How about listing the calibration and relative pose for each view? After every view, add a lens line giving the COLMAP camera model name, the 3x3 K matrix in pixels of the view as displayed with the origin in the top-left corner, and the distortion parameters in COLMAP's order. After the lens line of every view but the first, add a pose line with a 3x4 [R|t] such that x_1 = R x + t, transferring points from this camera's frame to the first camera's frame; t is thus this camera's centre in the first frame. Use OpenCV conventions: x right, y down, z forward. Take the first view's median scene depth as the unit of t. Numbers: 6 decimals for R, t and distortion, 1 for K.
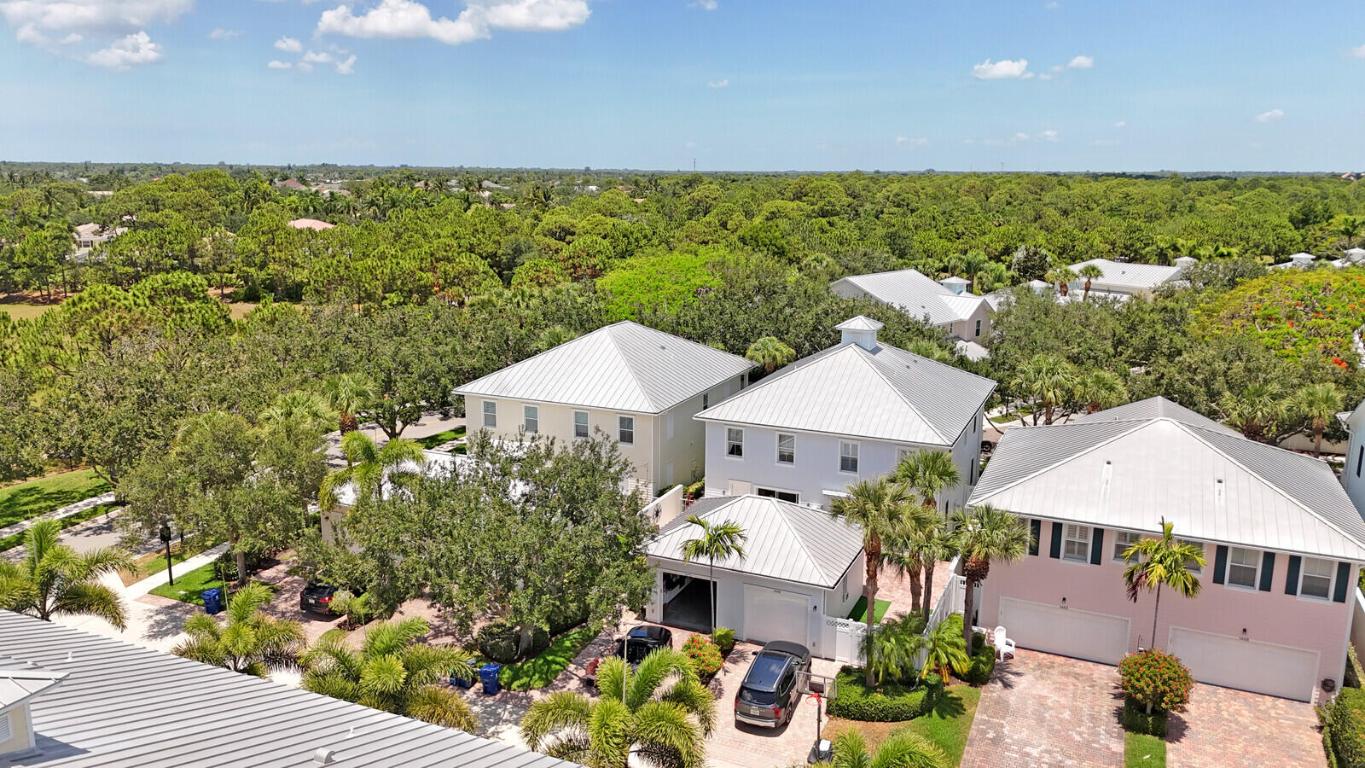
lens RADIAL K [[1012.3, 0, 682.5], [0, 1012.3, 384.0], [0, 0, 1]] dist [0.070993, -0.067417]
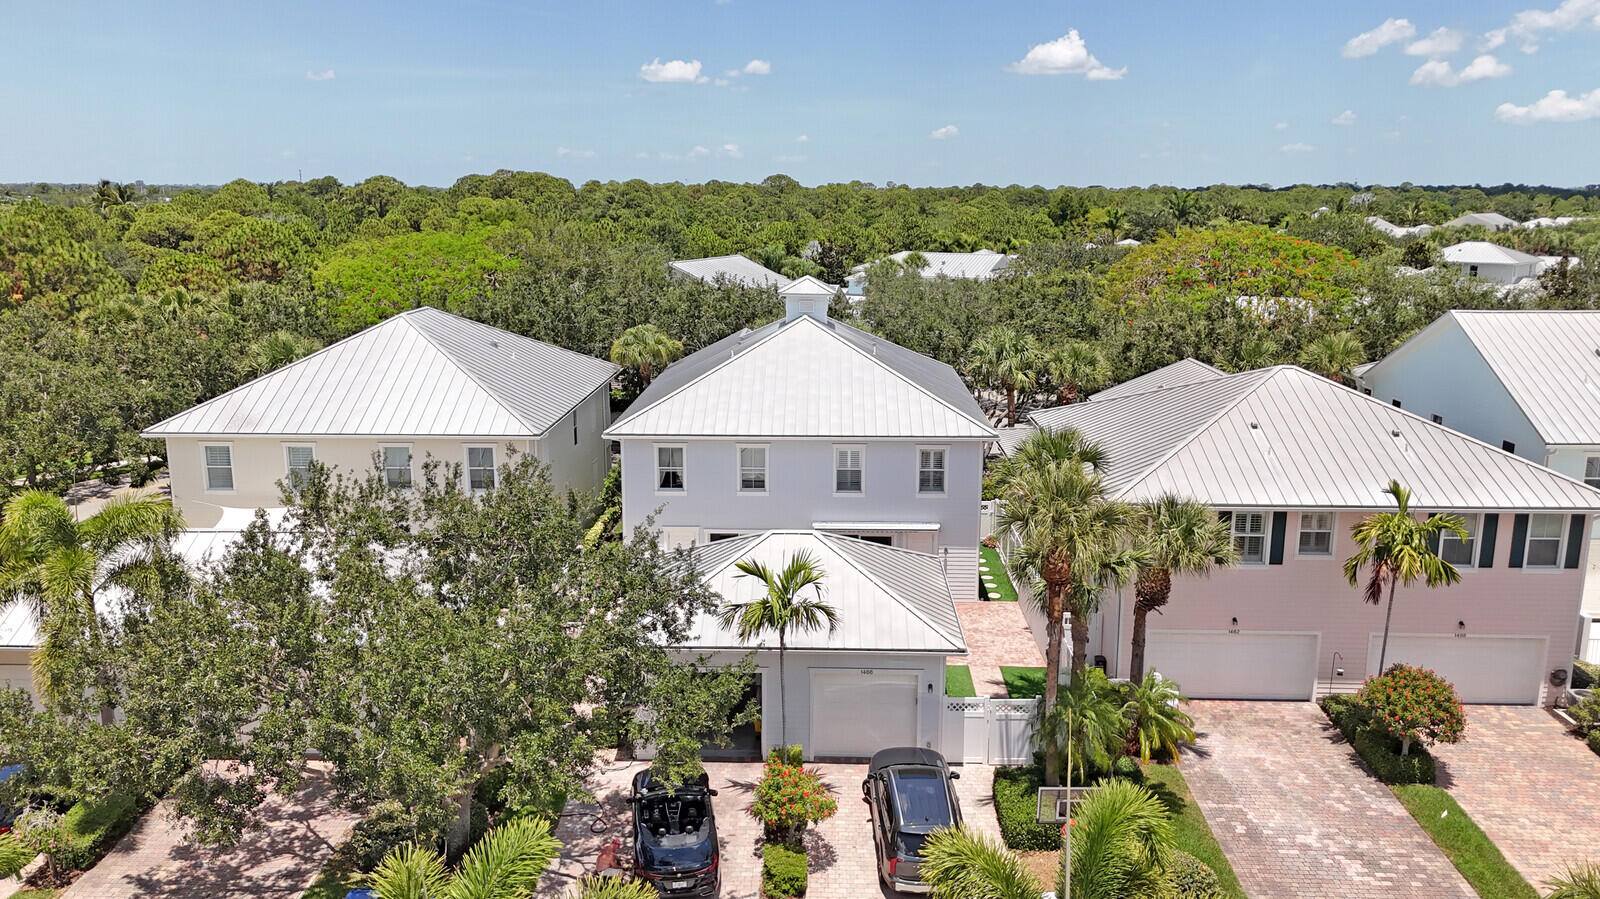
lens RADIAL K [[1214.8, 0, 800.0], [0, 1214.8, 449.5], [0, 0, 1]] dist [0.071929, -0.082244]
pose [[0.921618, -0.083886, 0.378923, -0.145502], [0.083712, 0.996346, 0.016966, 0.034689], [-0.378962, 0.016084, 0.925272, 0.214655]]
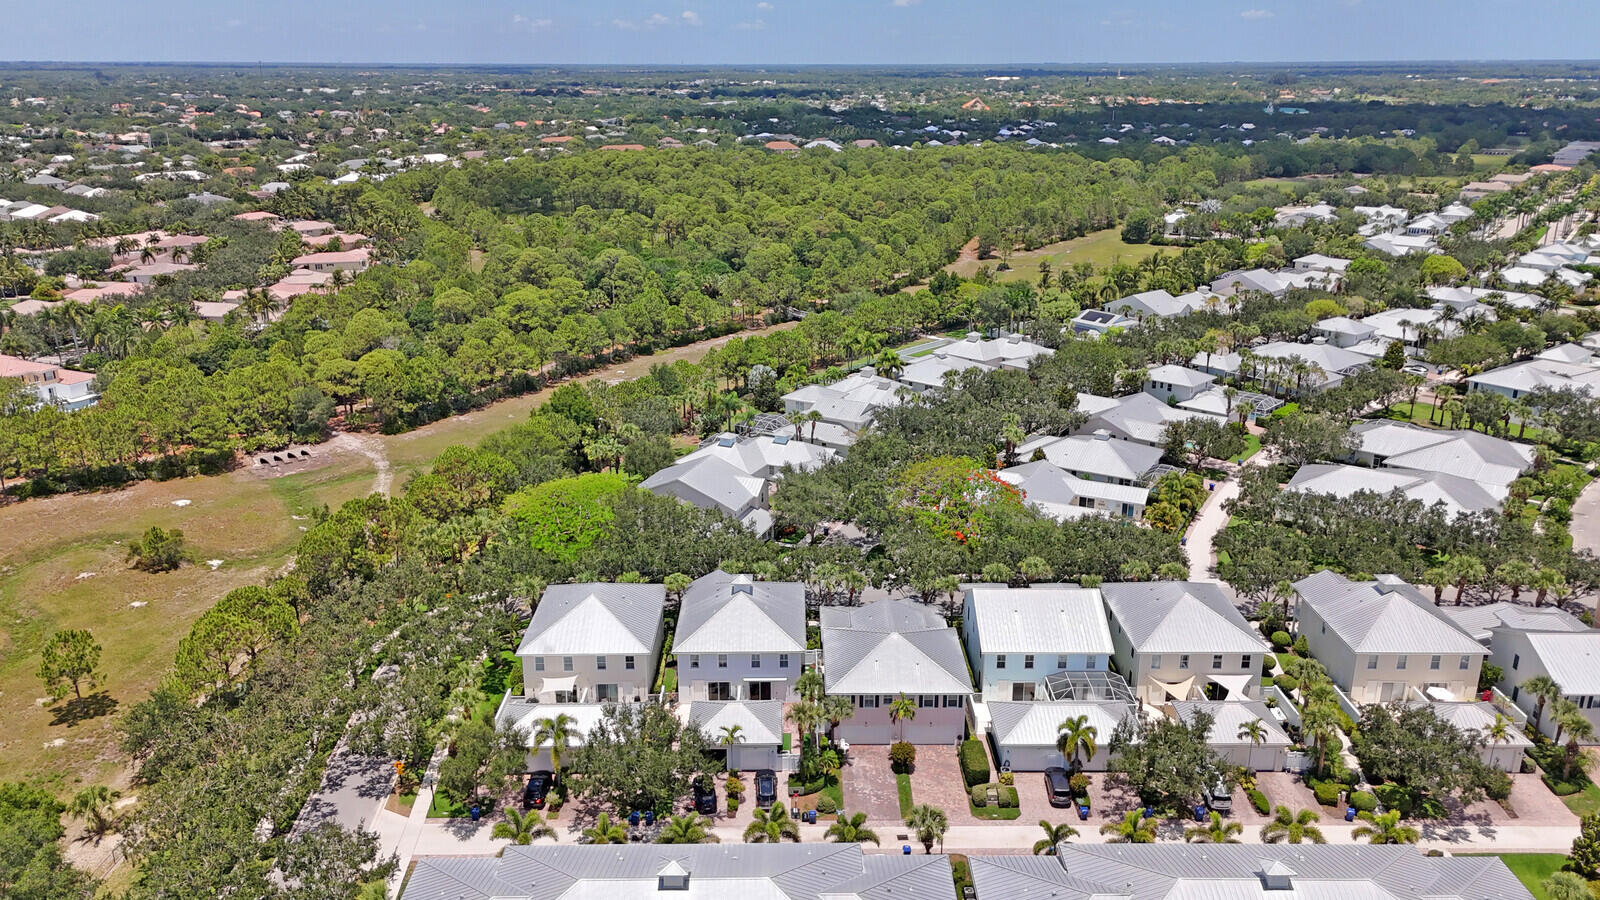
lens RADIAL K [[1214.8, 0, 800.0], [0, 1214.8, 450.0], [0, 0, 1]] dist [0.071929, -0.082244]
pose [[0.909853, -0.143433, 0.389352, -0.530185], [0.095831, 0.985623, 0.139151, -0.559052], [-0.403713, -0.089296, 0.910518, -0.998355]]
